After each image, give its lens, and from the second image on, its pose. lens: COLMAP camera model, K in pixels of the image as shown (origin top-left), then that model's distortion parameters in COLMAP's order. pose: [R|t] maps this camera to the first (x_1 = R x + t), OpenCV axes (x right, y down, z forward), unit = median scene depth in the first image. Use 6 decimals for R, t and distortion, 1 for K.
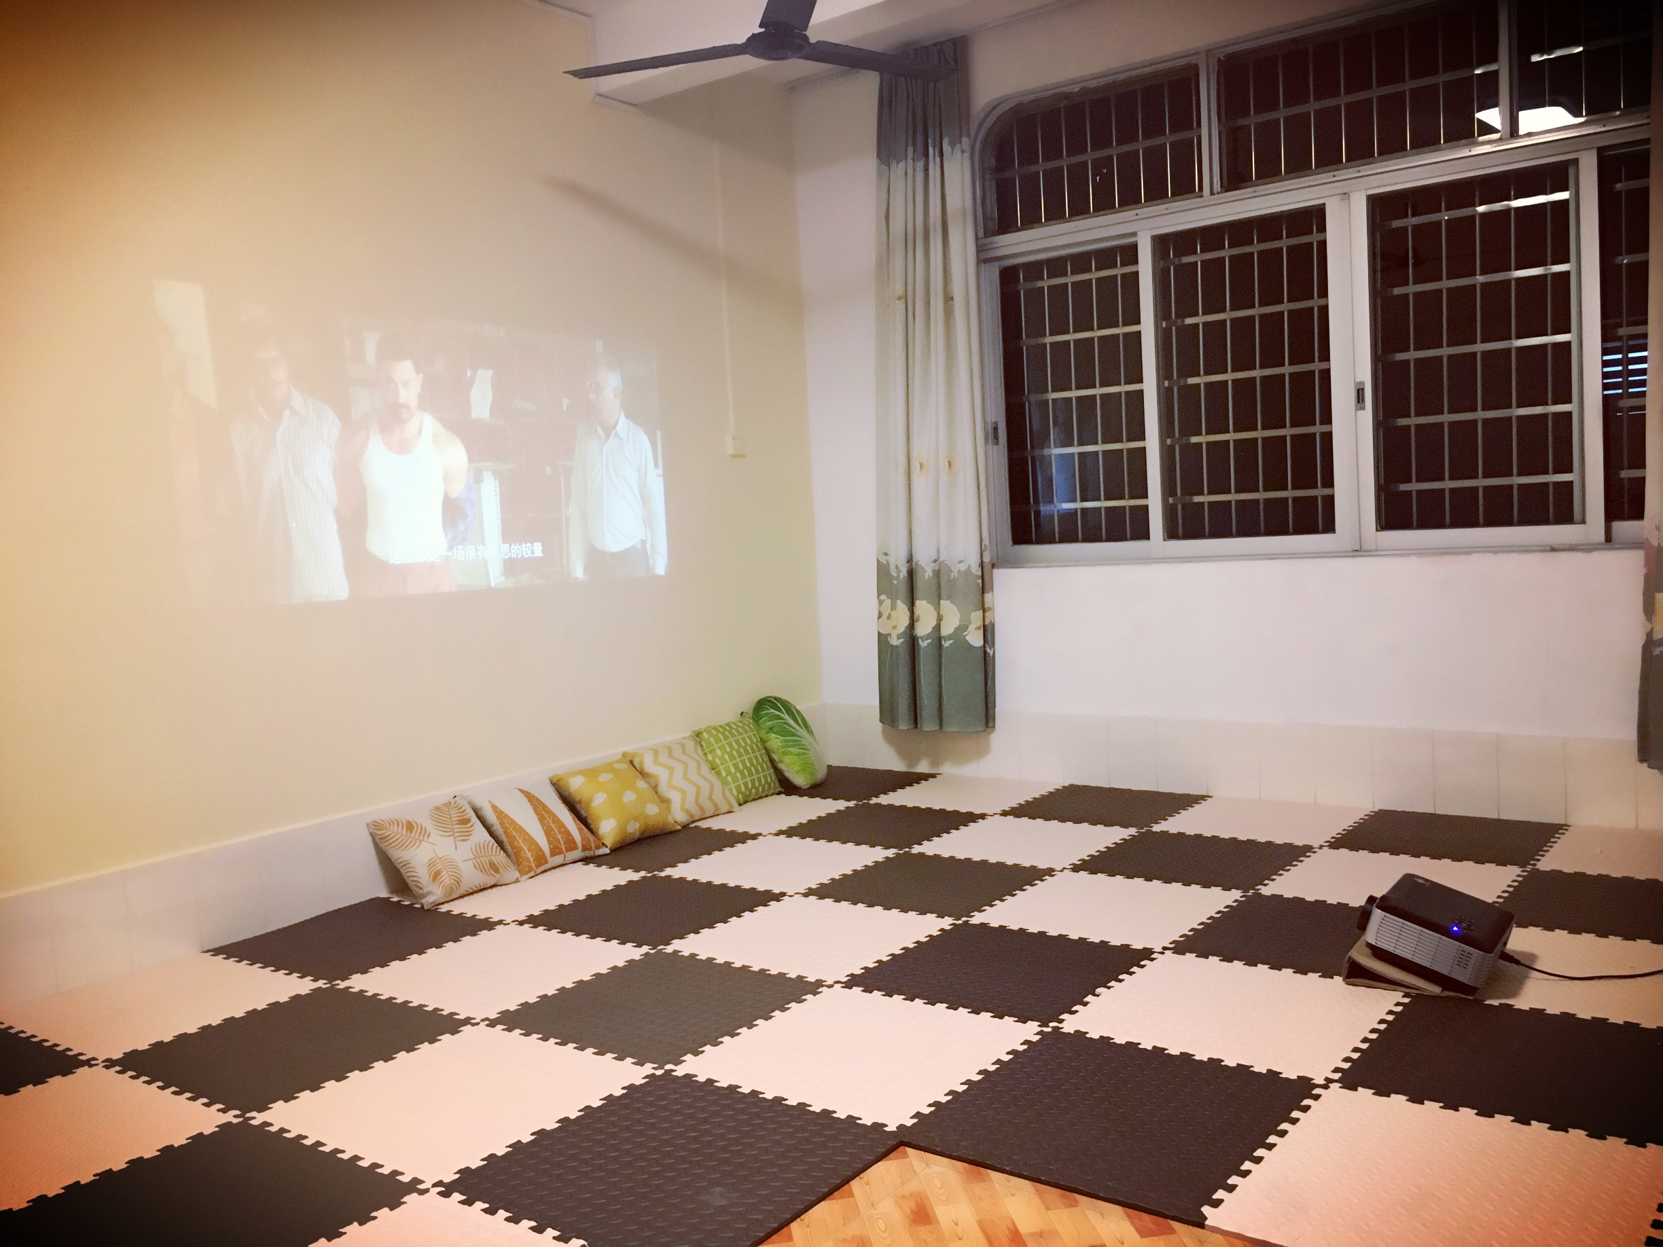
lens RADIAL K [[1403.0, 0, 831.5], [0, 1403.0, 623.5], [0, 0, 1]] dist [0.044068, -0.013272]
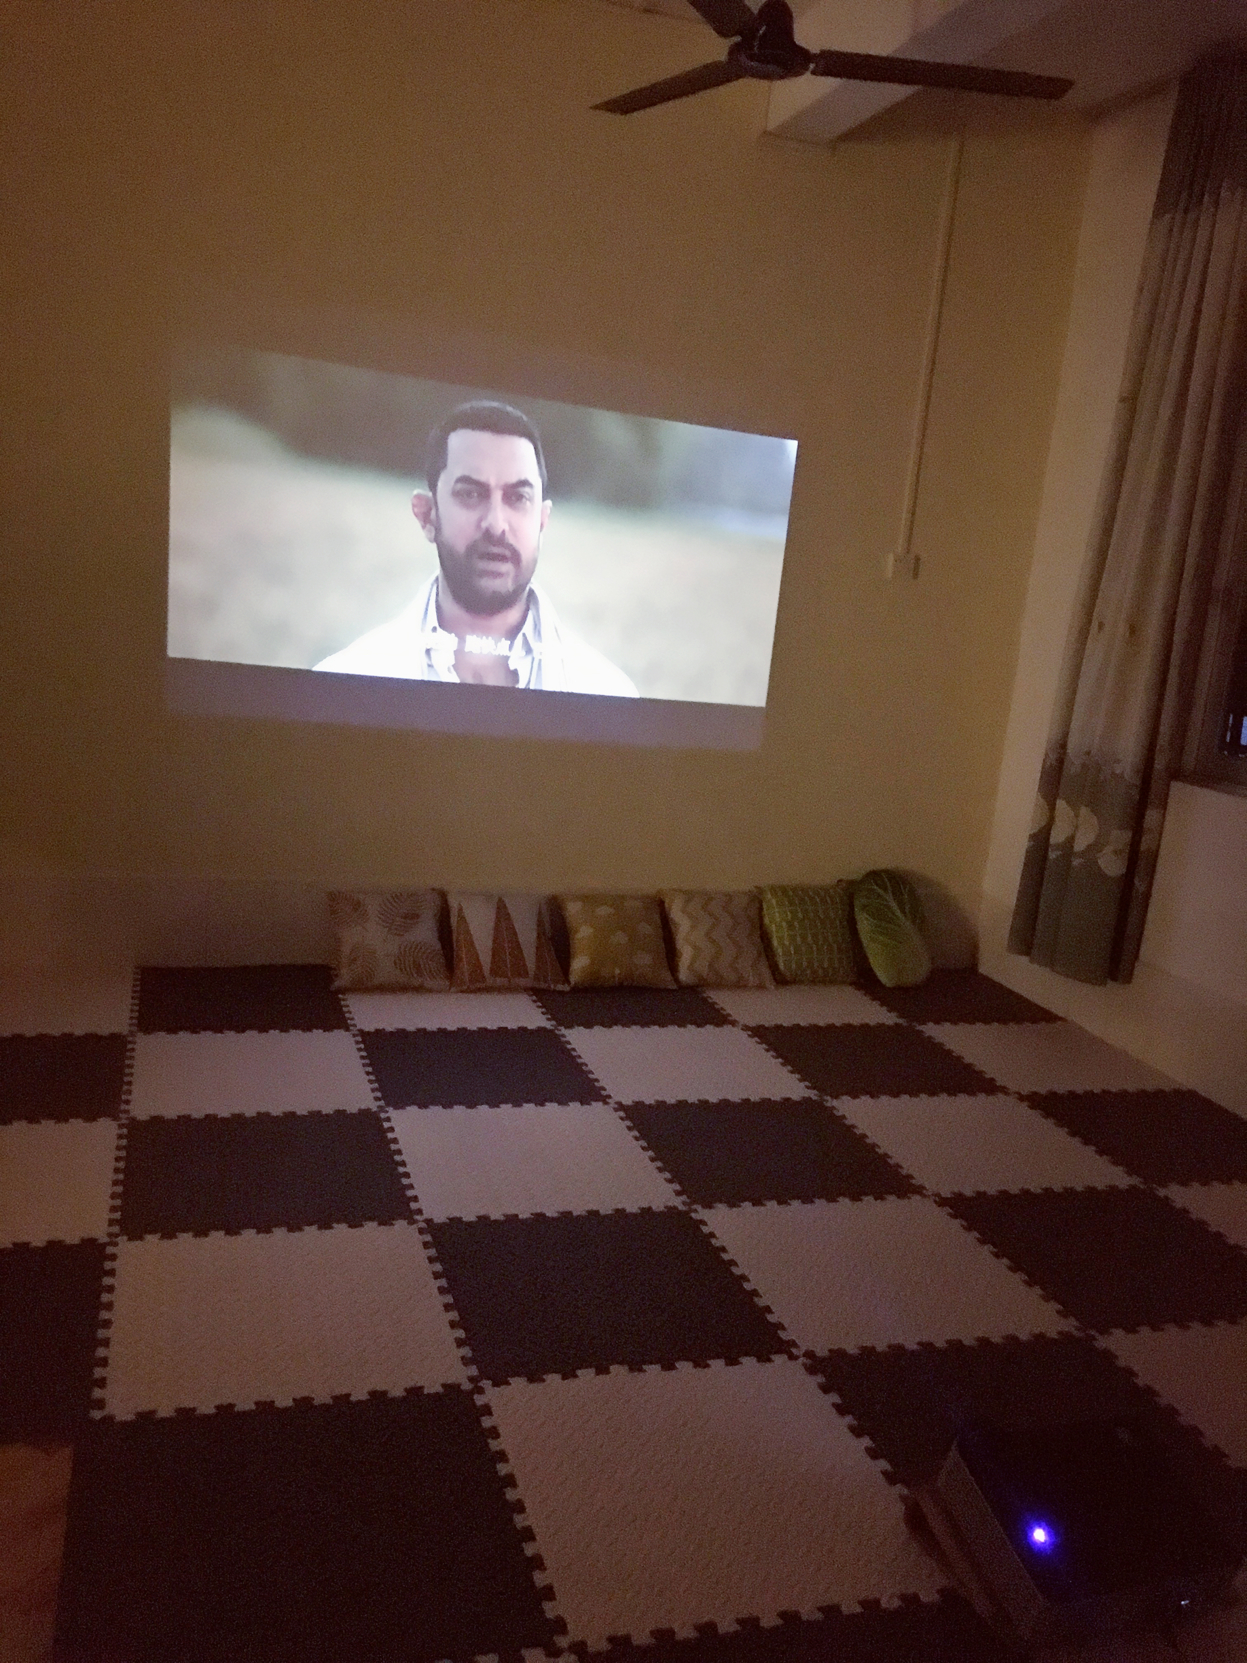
lens RADIAL K [[1403.0, 0, 623.5], [0, 1403.0, 831.5], [0, 0, 1]] dist [0.044068, -0.013272]
pose [[0.803019, 0.236823, -0.546878, 0.303186], [-0.184249, 0.971352, 0.150095, -0.072633], [0.566757, -0.019767, 0.823648, 0.223290]]
